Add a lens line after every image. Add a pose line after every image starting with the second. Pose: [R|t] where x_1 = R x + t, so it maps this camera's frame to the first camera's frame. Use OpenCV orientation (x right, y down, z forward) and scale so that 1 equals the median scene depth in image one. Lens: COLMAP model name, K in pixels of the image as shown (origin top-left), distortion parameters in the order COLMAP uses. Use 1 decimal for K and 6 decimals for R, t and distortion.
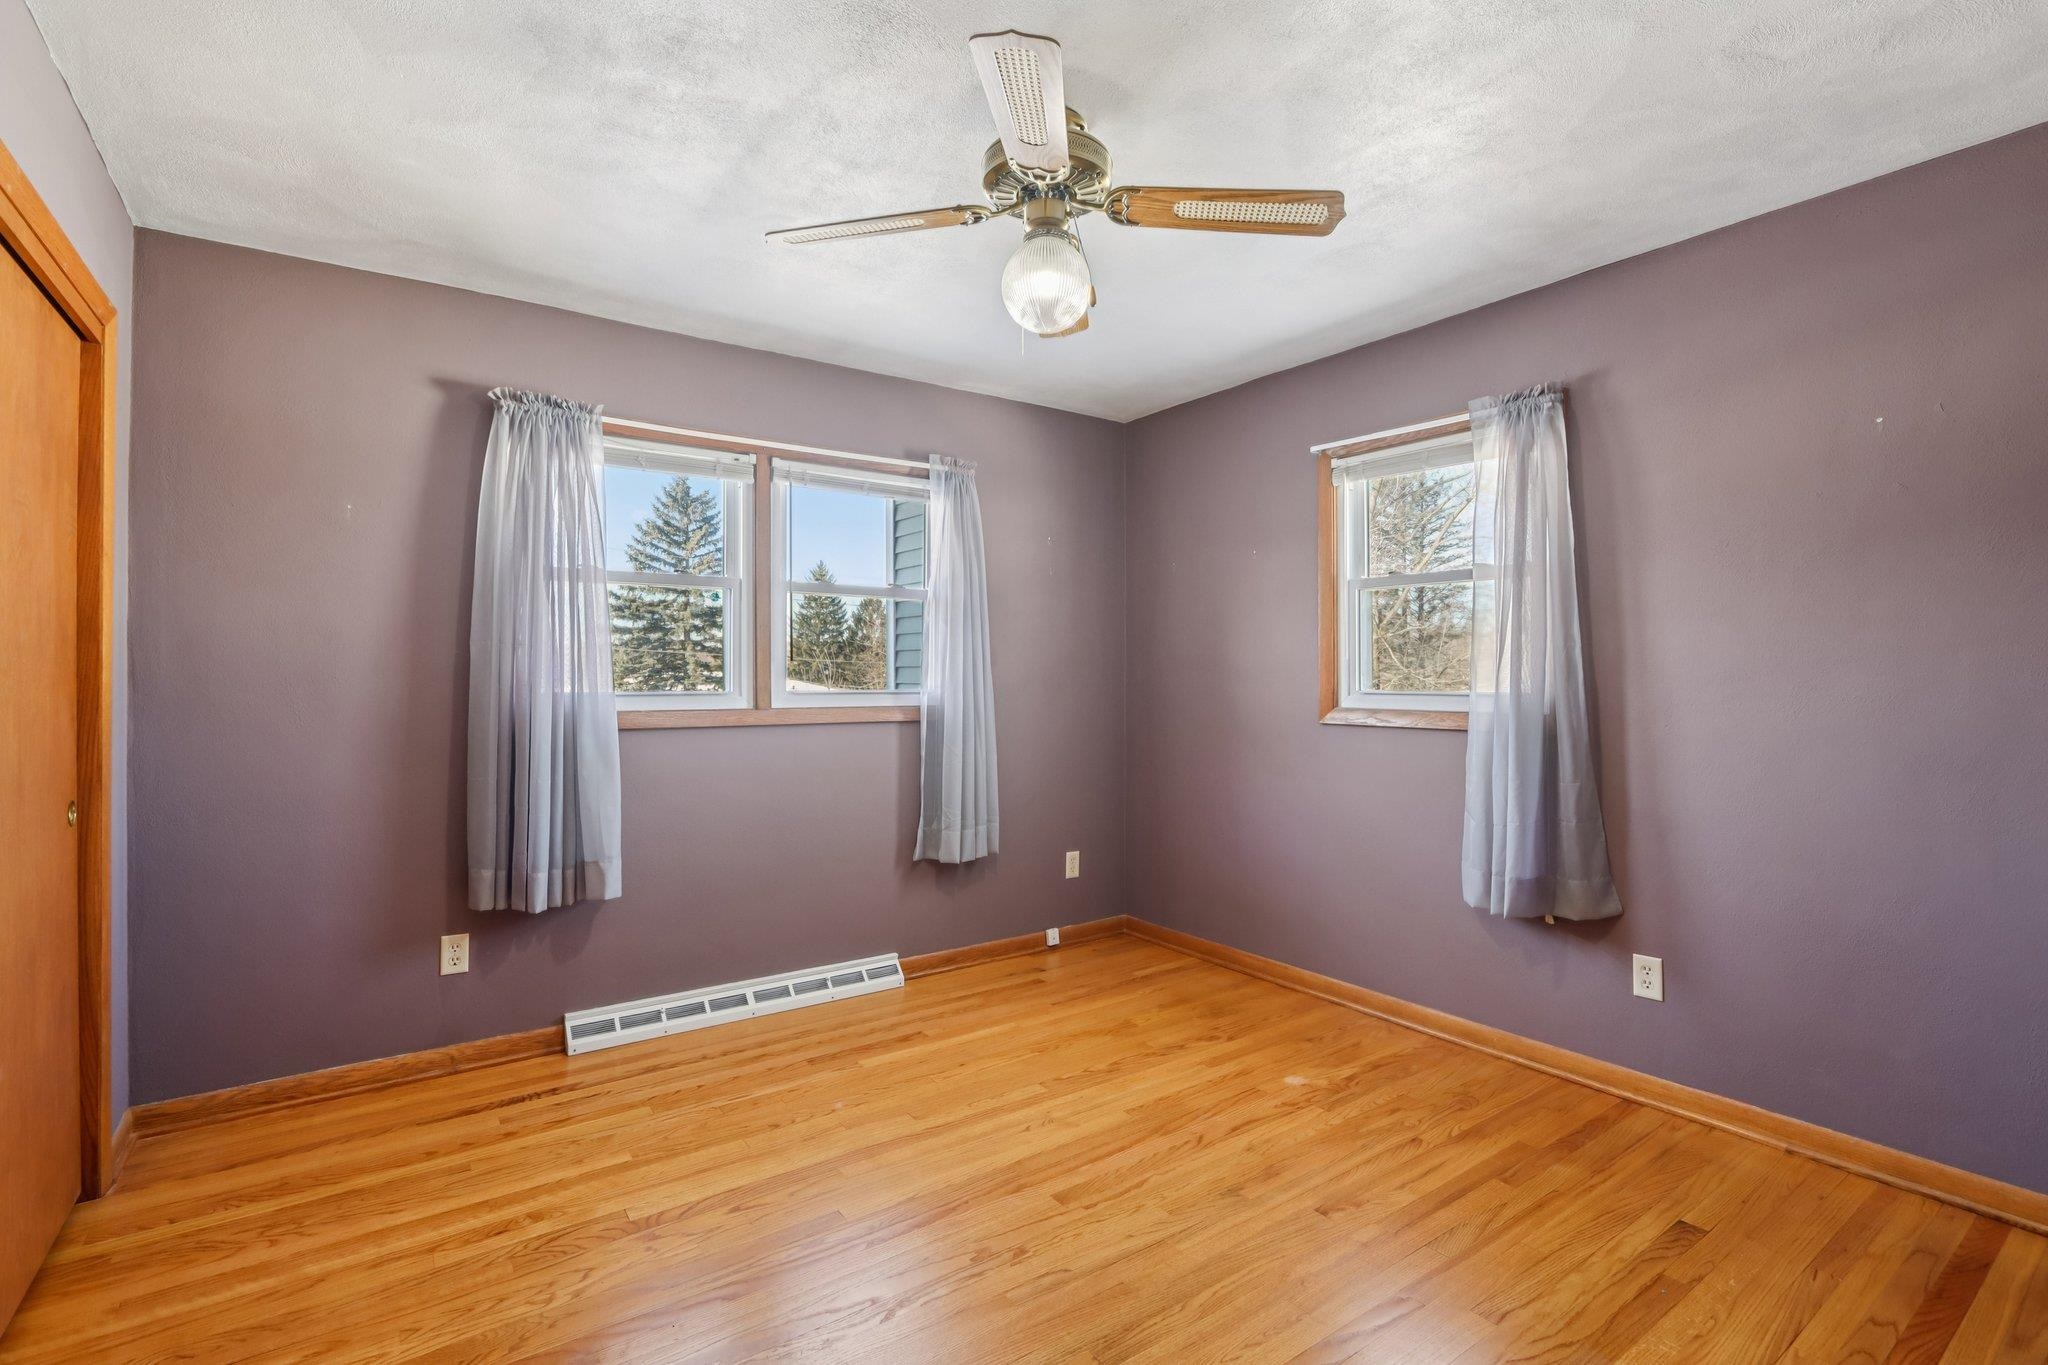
lens RADIAL K [[952.0, 0, 1035.6], [0, 952.0, 685.7], [0, 0, 1]] dist [-0.016849, 0.003308]
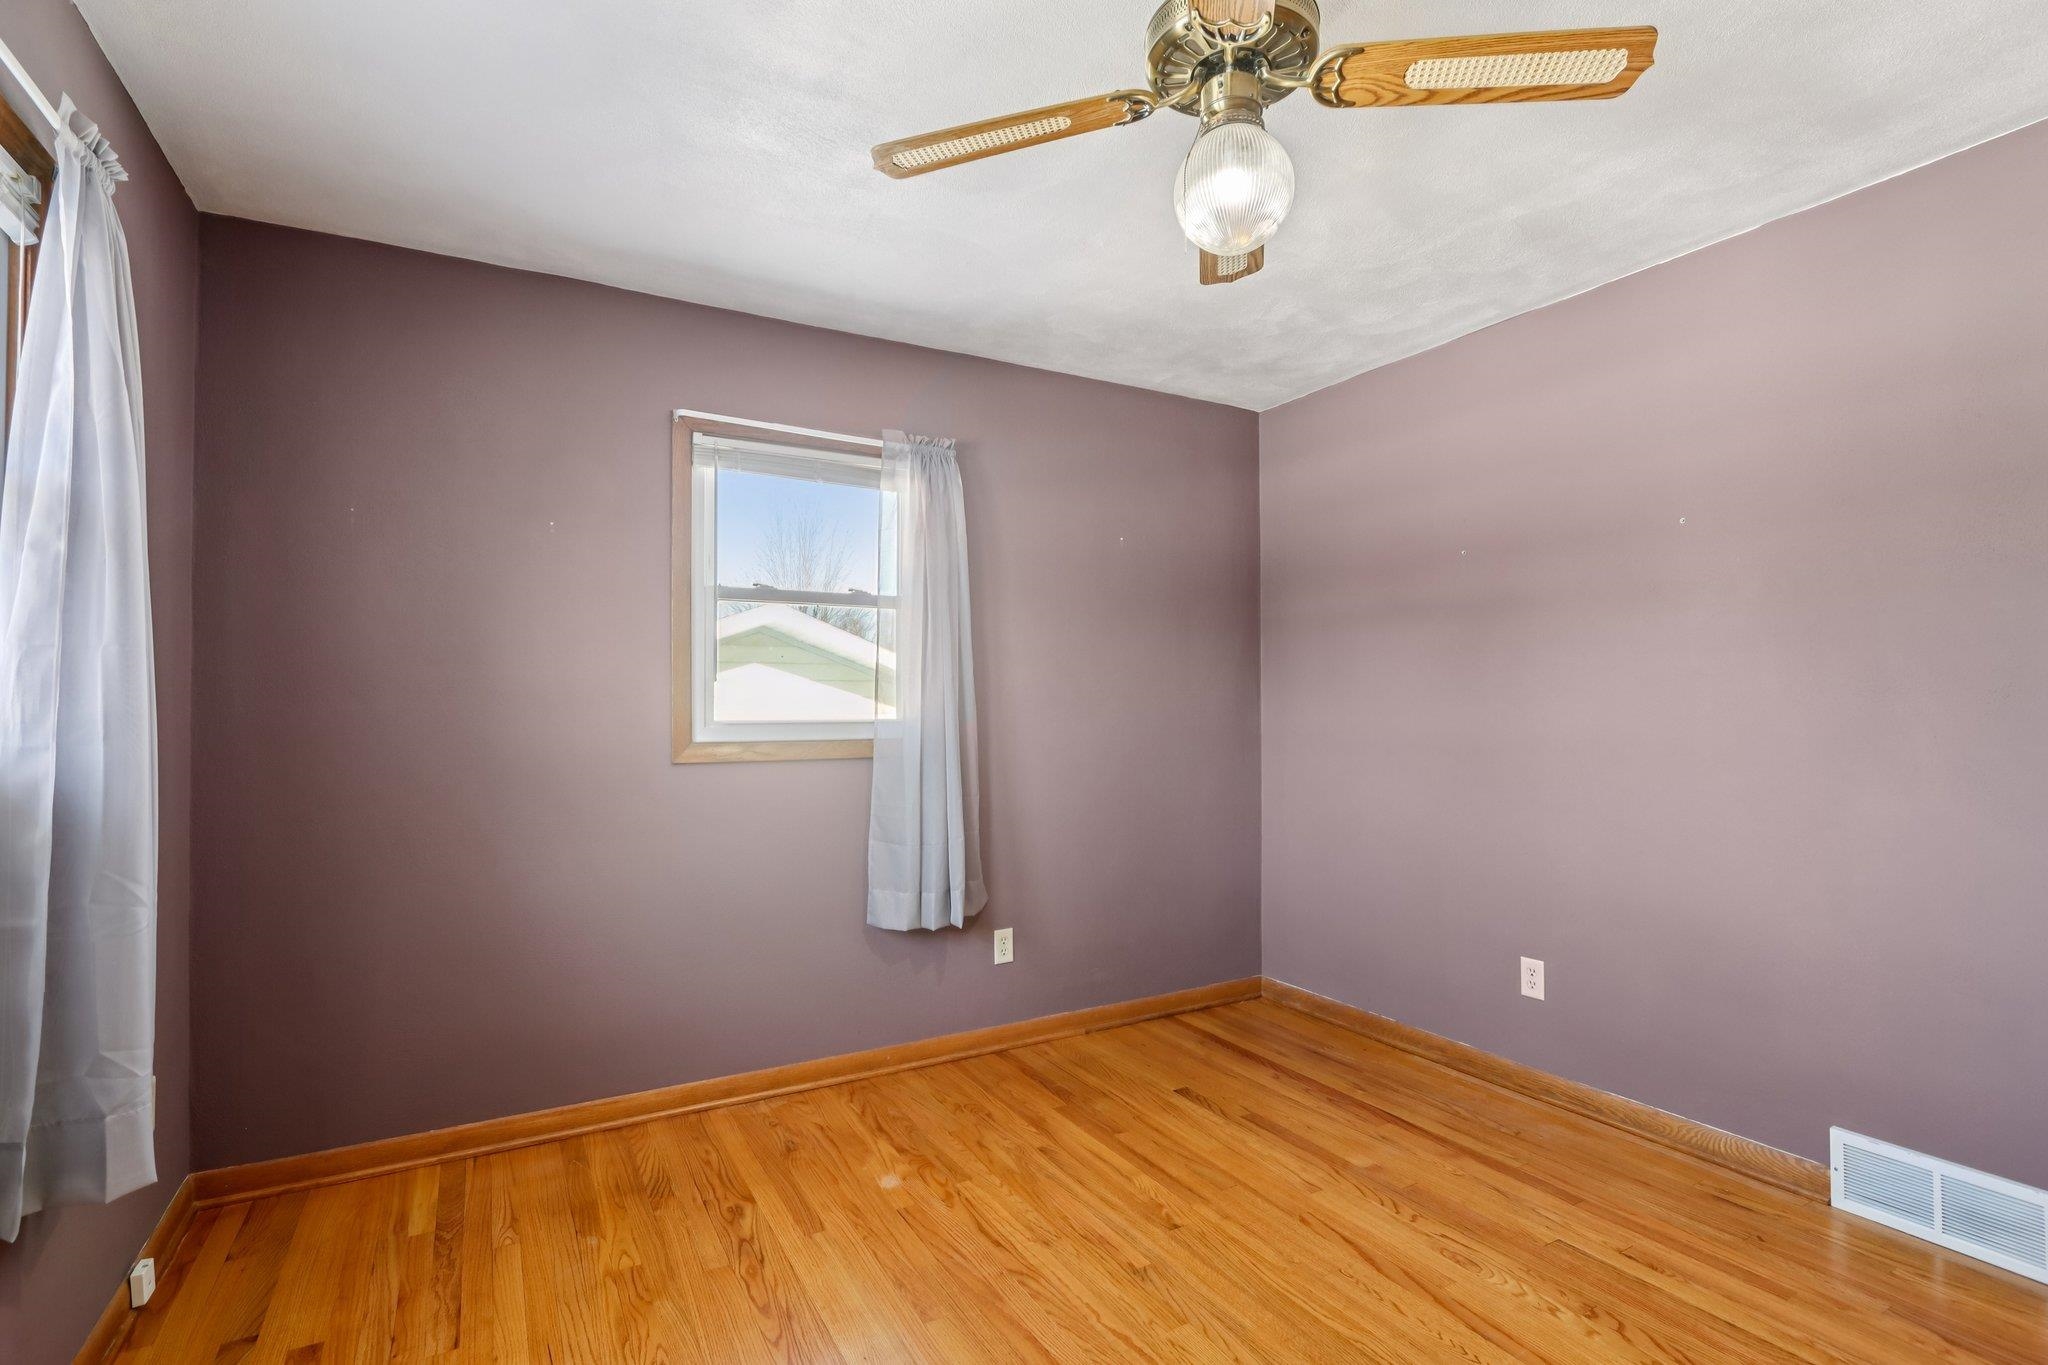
lens RADIAL K [[952.0, 0, 1019.7], [0, 952.0, 700.7], [0, 0, 1]] dist [-0.016849, 0.003308]
pose [[0.112284, 0.000199, 0.993676, -0.518026], [0.008498, 0.999963, -0.001160, -0.010259], [-0.993640, 0.008575, 0.112278, 0.735227]]
